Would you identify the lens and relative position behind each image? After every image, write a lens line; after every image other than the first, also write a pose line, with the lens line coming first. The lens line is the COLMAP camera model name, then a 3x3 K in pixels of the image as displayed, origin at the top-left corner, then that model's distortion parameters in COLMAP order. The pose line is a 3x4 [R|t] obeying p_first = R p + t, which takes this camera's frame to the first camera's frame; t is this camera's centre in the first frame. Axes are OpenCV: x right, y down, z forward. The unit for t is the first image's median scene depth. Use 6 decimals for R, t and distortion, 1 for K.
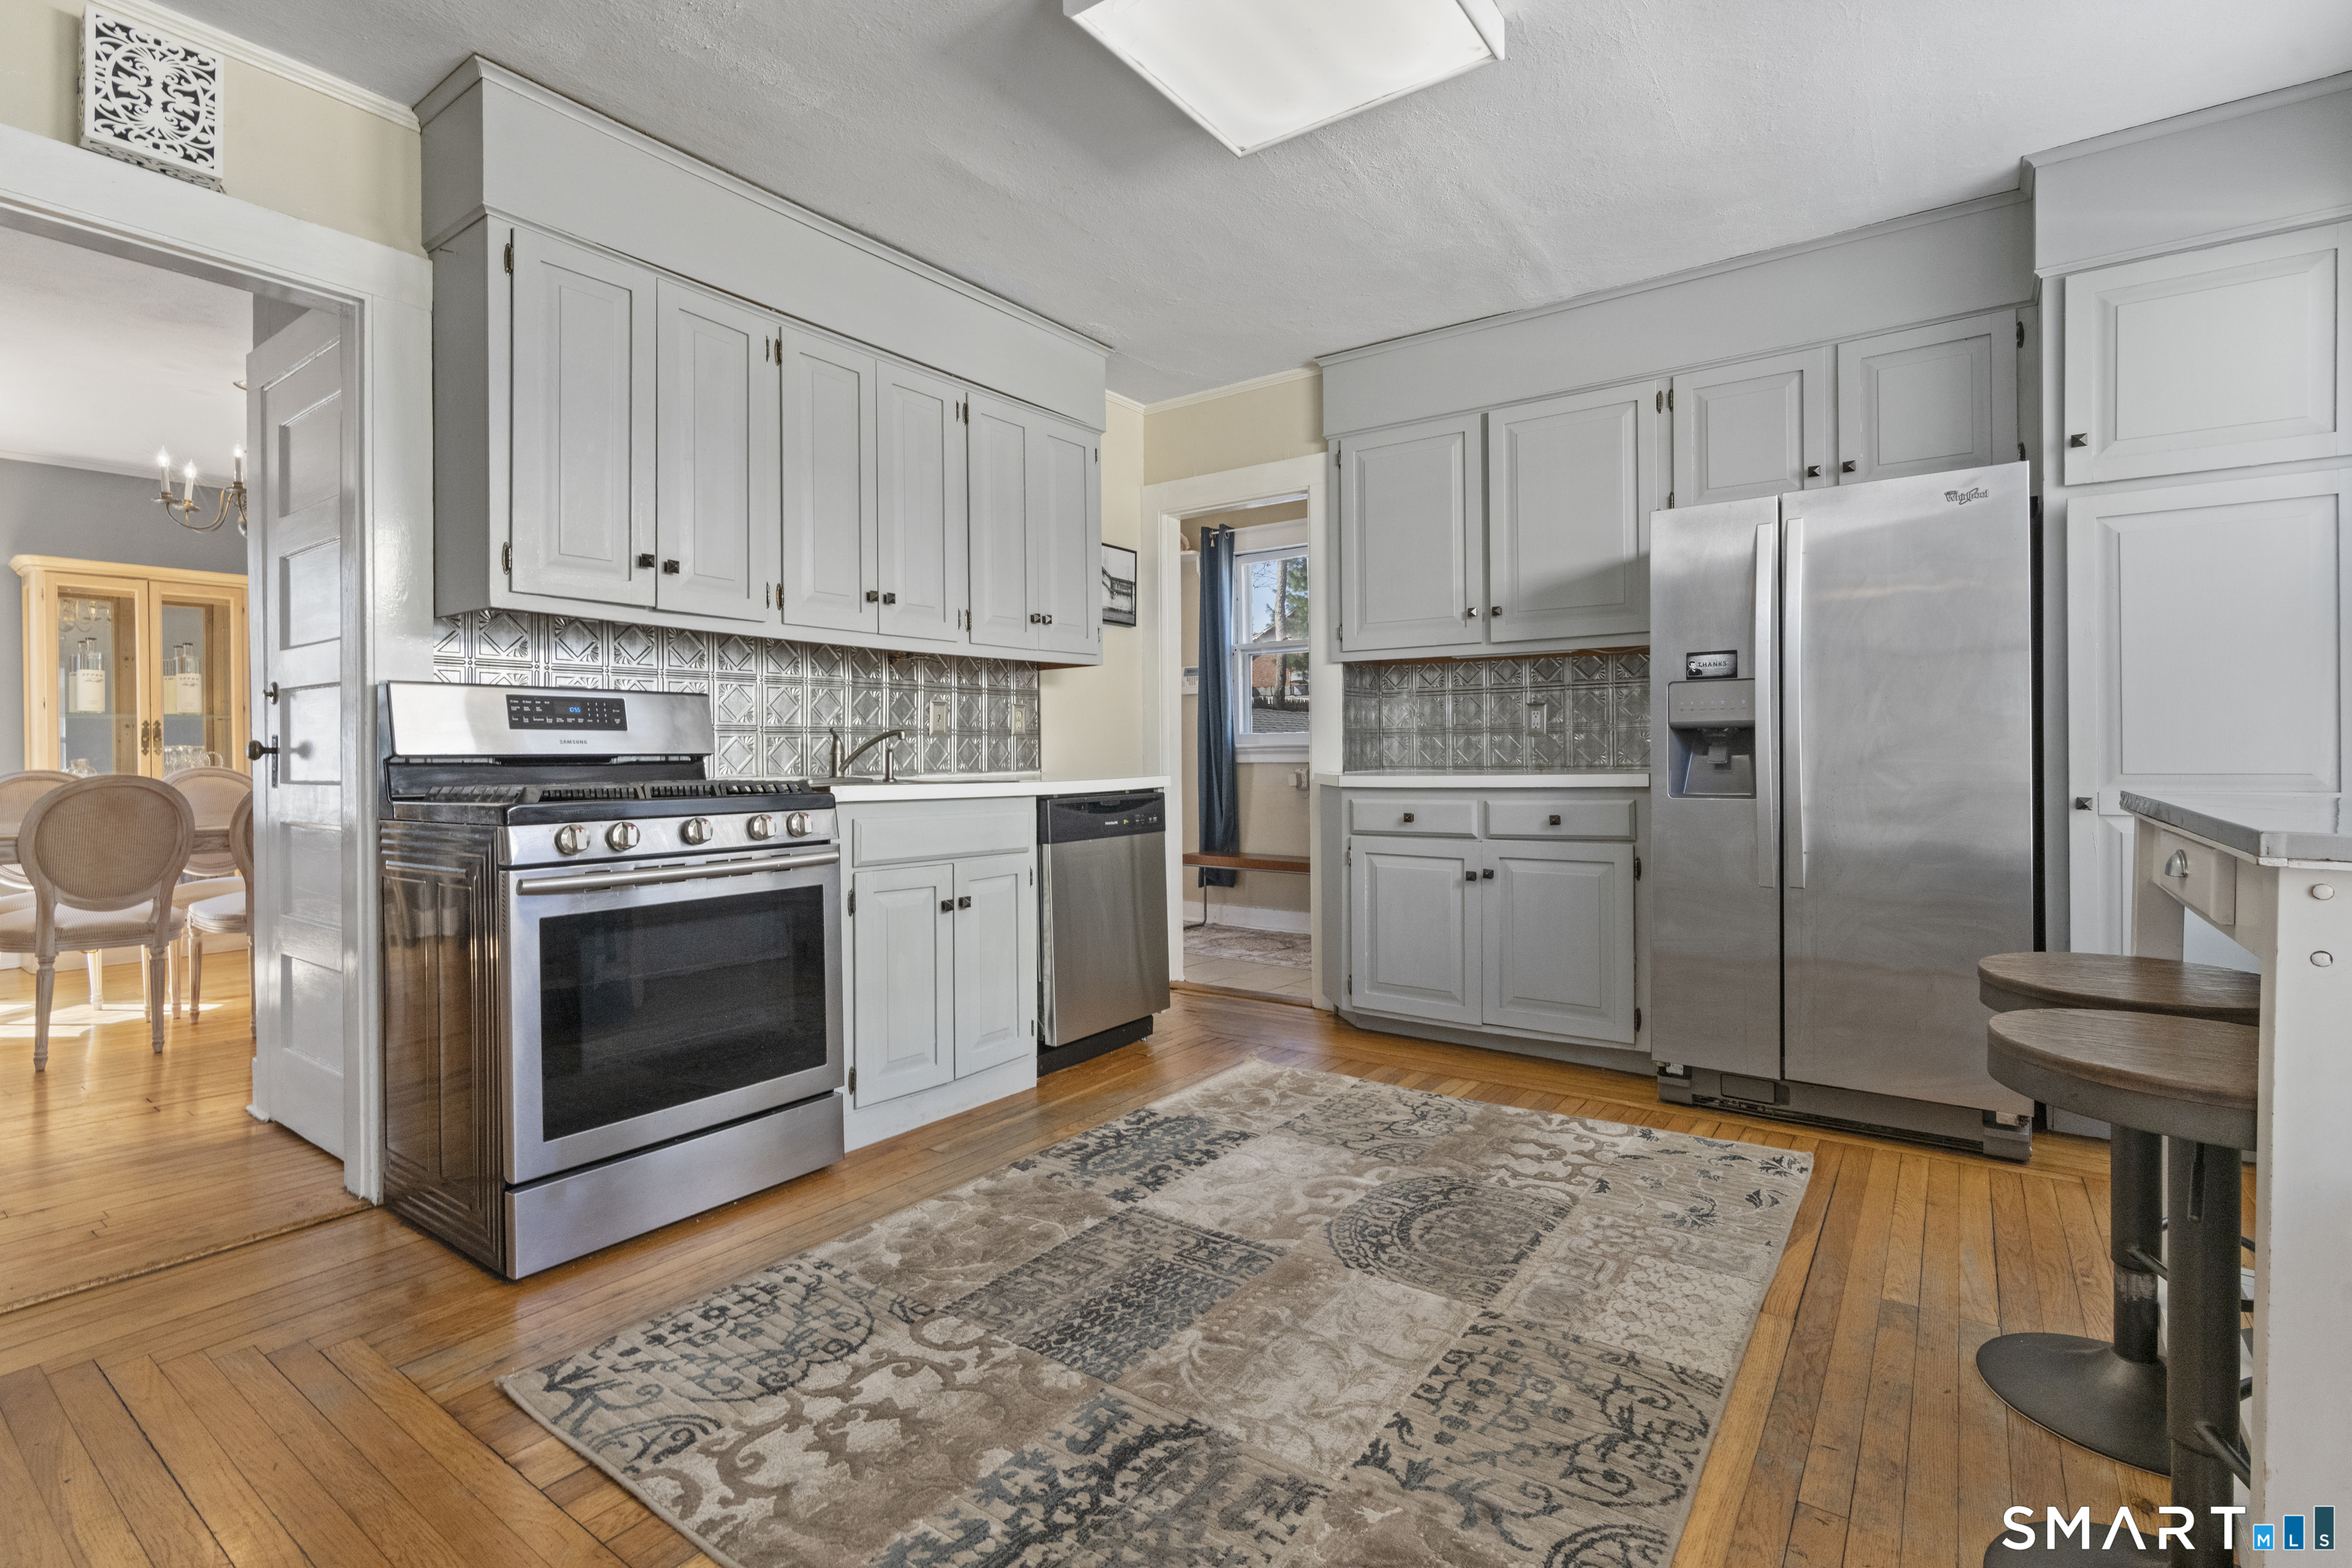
lens RADIAL K [[1097.1, 0, 1168.8], [0, 1097.1, 760.3], [0, 0, 1]] dist [0.000841, 0.000458]
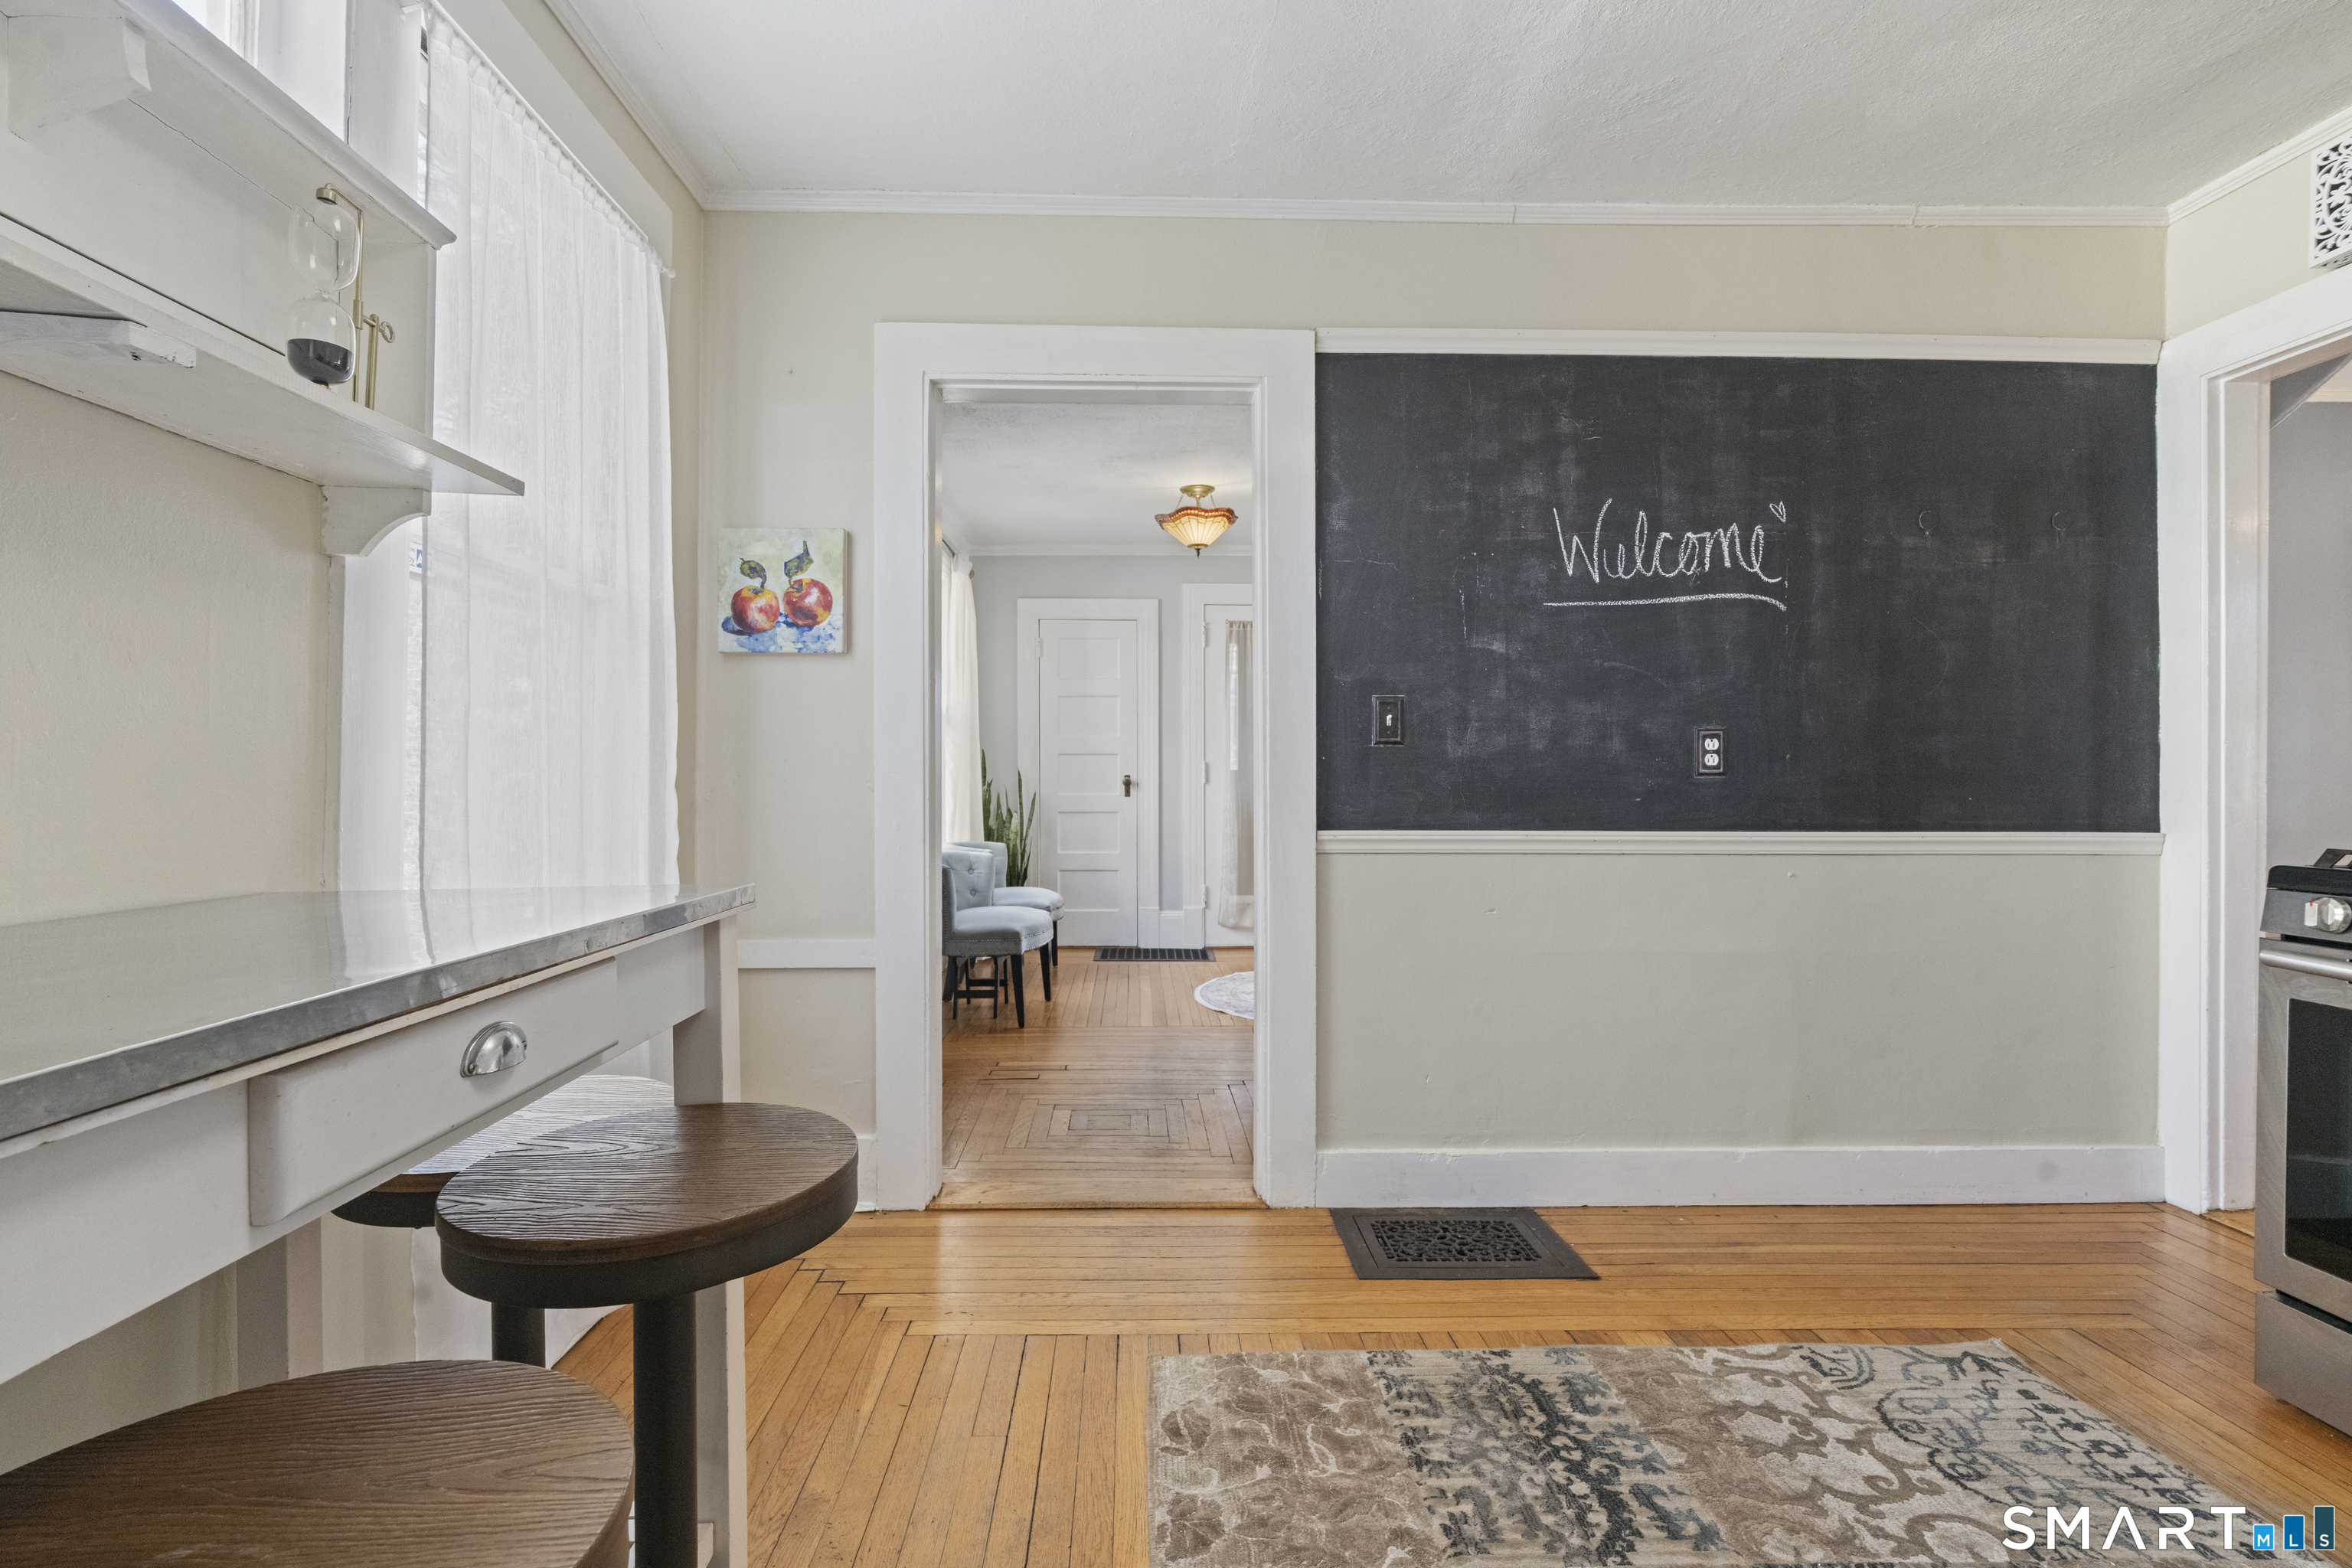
lens RADIAL K [[1068.7, 0, 1169.3], [0, 1068.7, 783.5], [0, 0, 1]] dist [0.001667, 0.001038]
pose [[-0.788379, 0.006711, -0.615153, 0.498128], [0.000633, 0.999949, 0.010098, -0.029992], [0.615189, 0.007572, -0.788343, 0.846599]]
